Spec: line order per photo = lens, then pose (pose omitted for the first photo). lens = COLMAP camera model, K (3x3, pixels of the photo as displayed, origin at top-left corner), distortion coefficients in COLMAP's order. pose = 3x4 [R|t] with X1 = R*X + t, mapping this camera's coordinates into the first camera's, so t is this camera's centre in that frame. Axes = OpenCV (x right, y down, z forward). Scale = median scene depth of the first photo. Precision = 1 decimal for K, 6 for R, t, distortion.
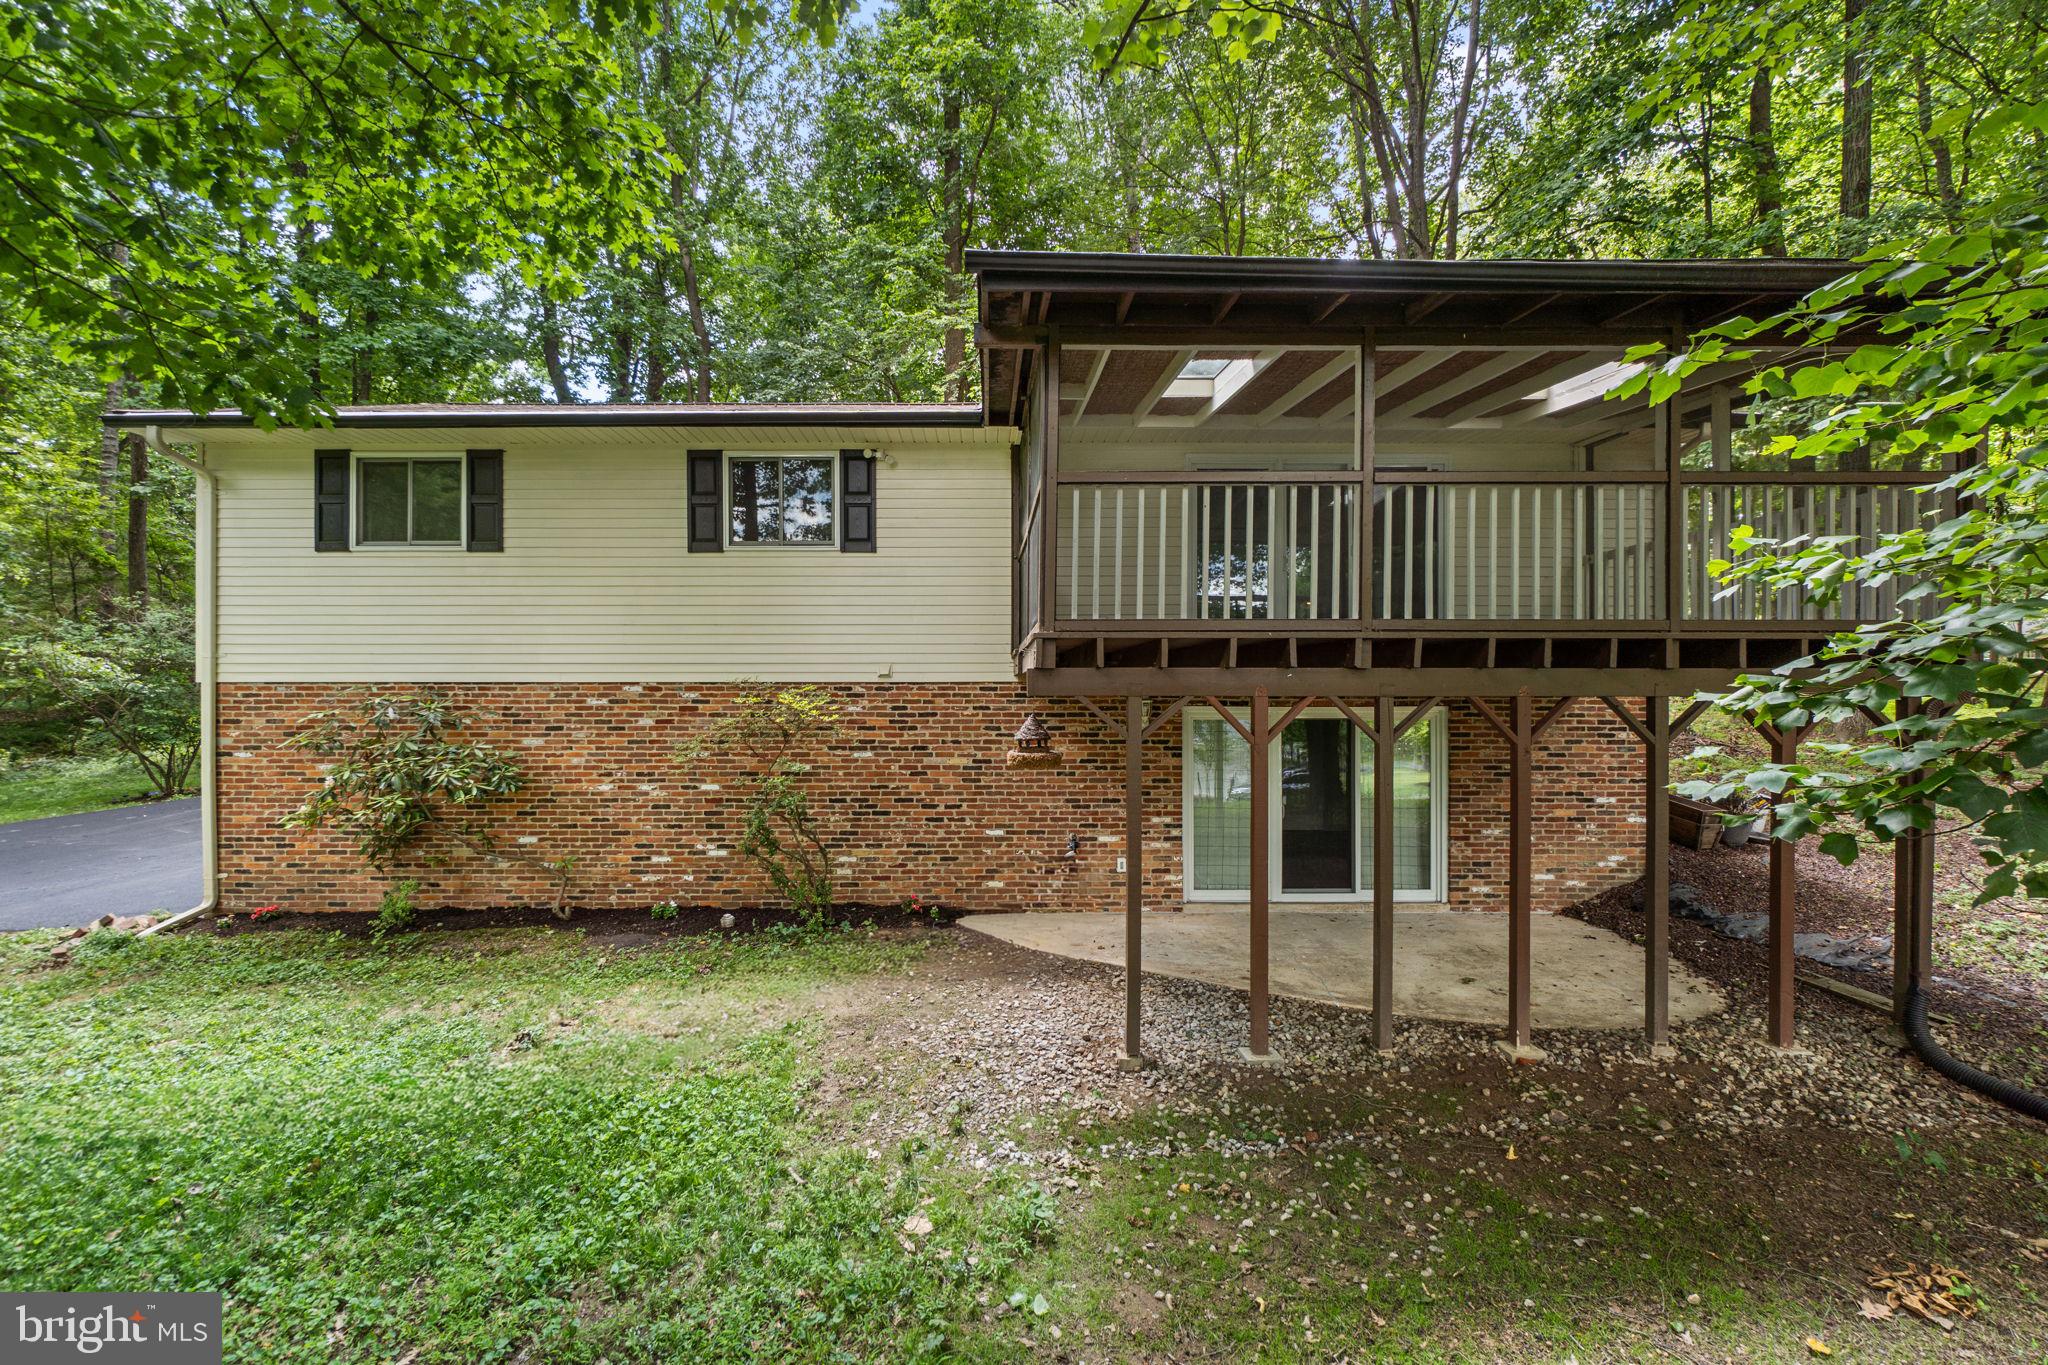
lens RADIAL K [[756.3, 0, 1023.9], [0, 756.3, 677.0], [0, 0, 1]] dist [-0.001459, -0.000039]
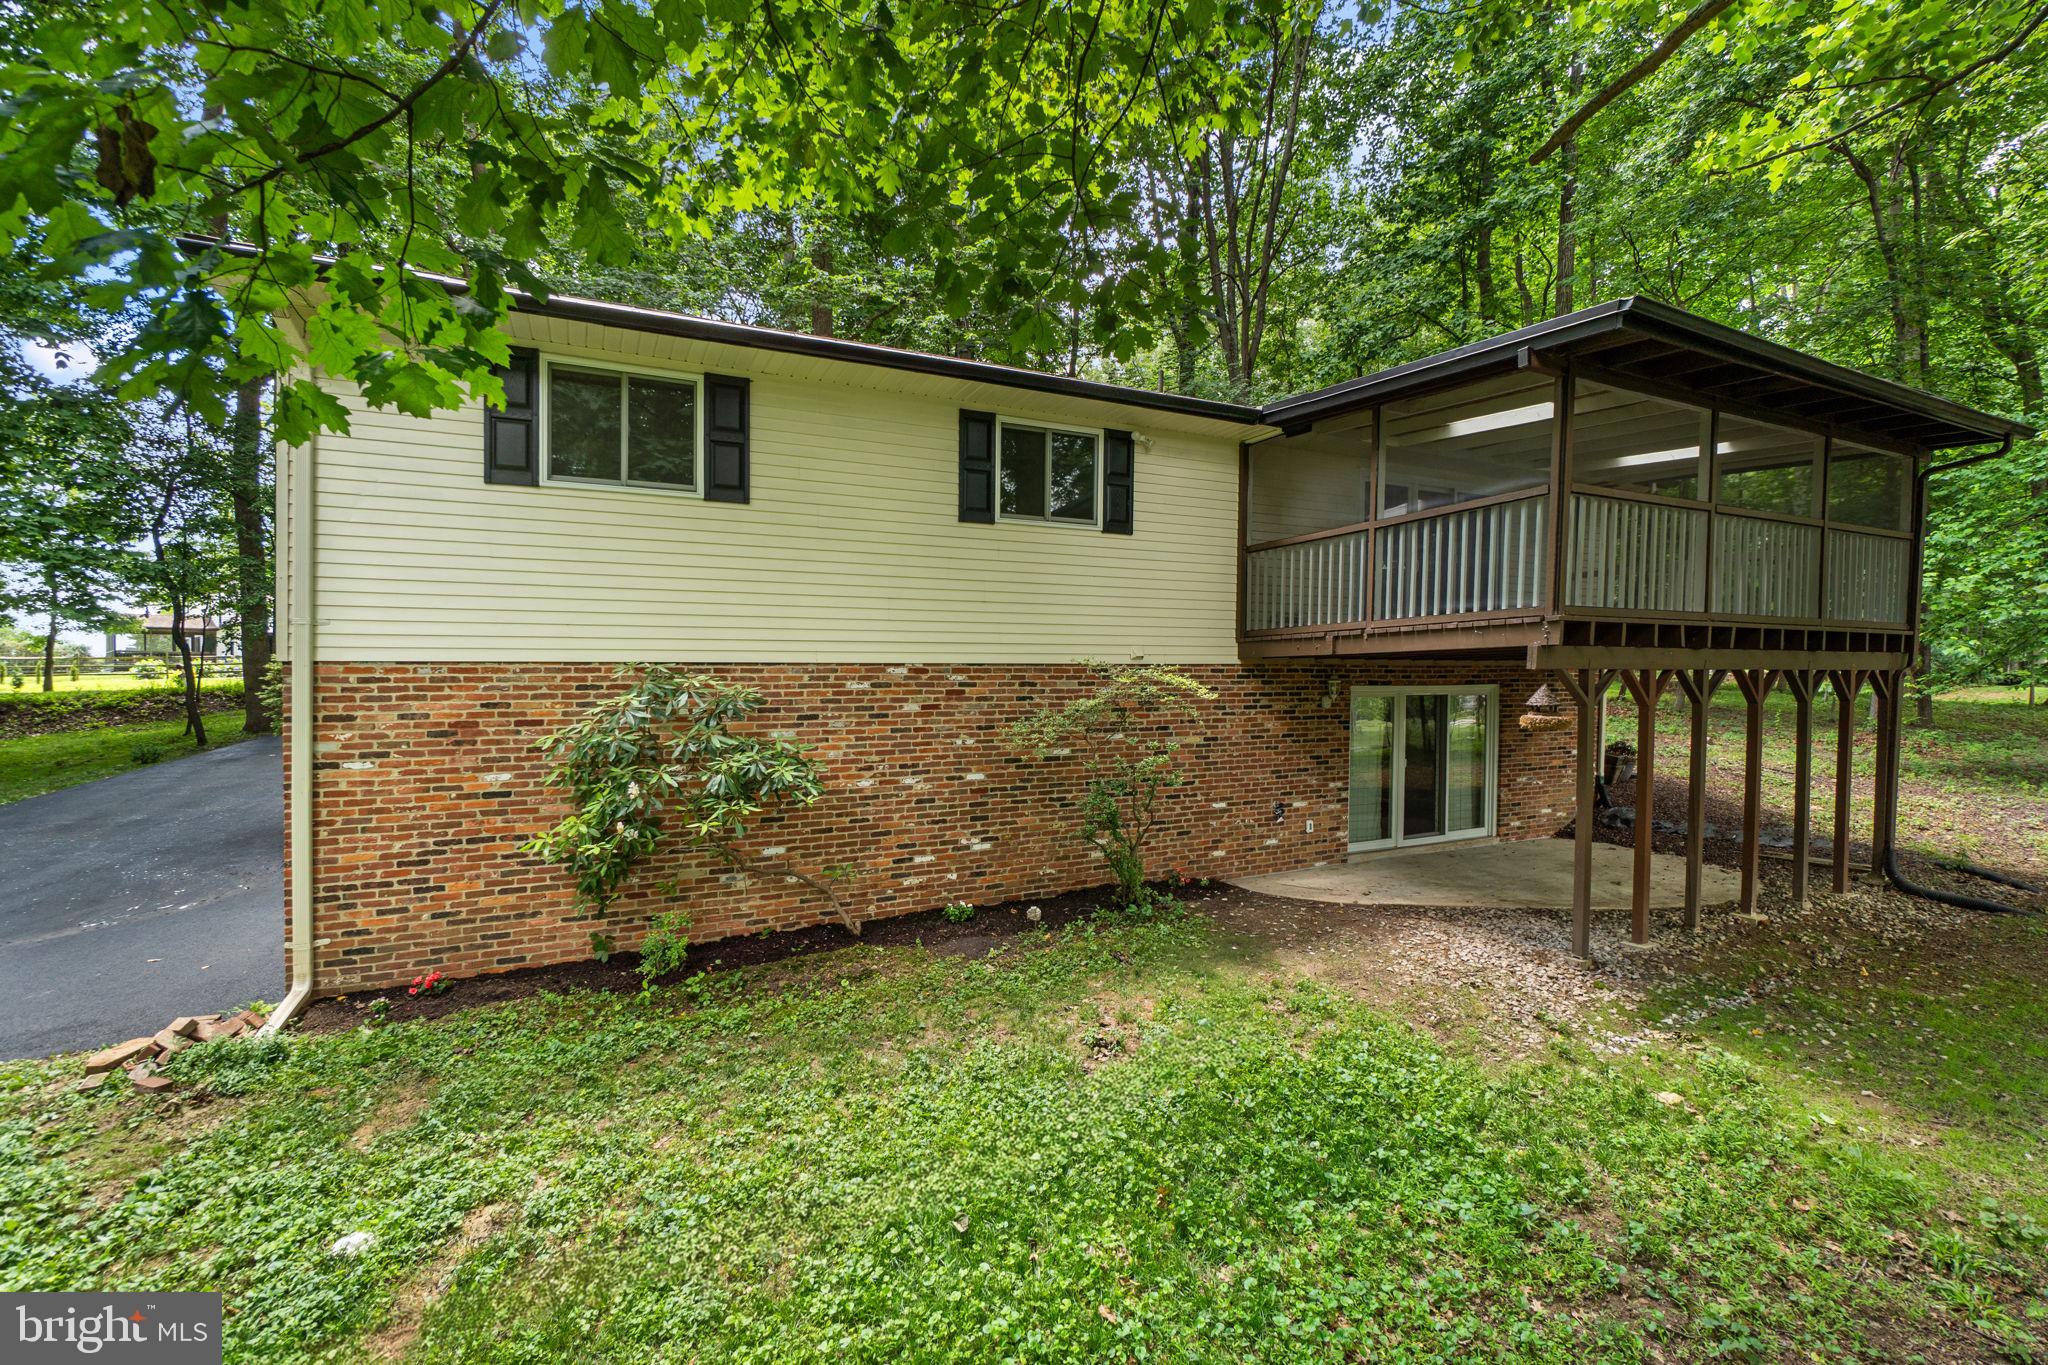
lens RADIAL K [[885.5, 0, 1029.6], [0, 885.5, 676.2], [0, 0, 1]] dist [0.001501, -0.000049]
pose [[0.898258, -0.002622, 0.439460, -0.835248], [-0.006930, 0.999773, 0.020130, 0.000094], [-0.439413, -0.021127, 0.898037, -0.002681]]
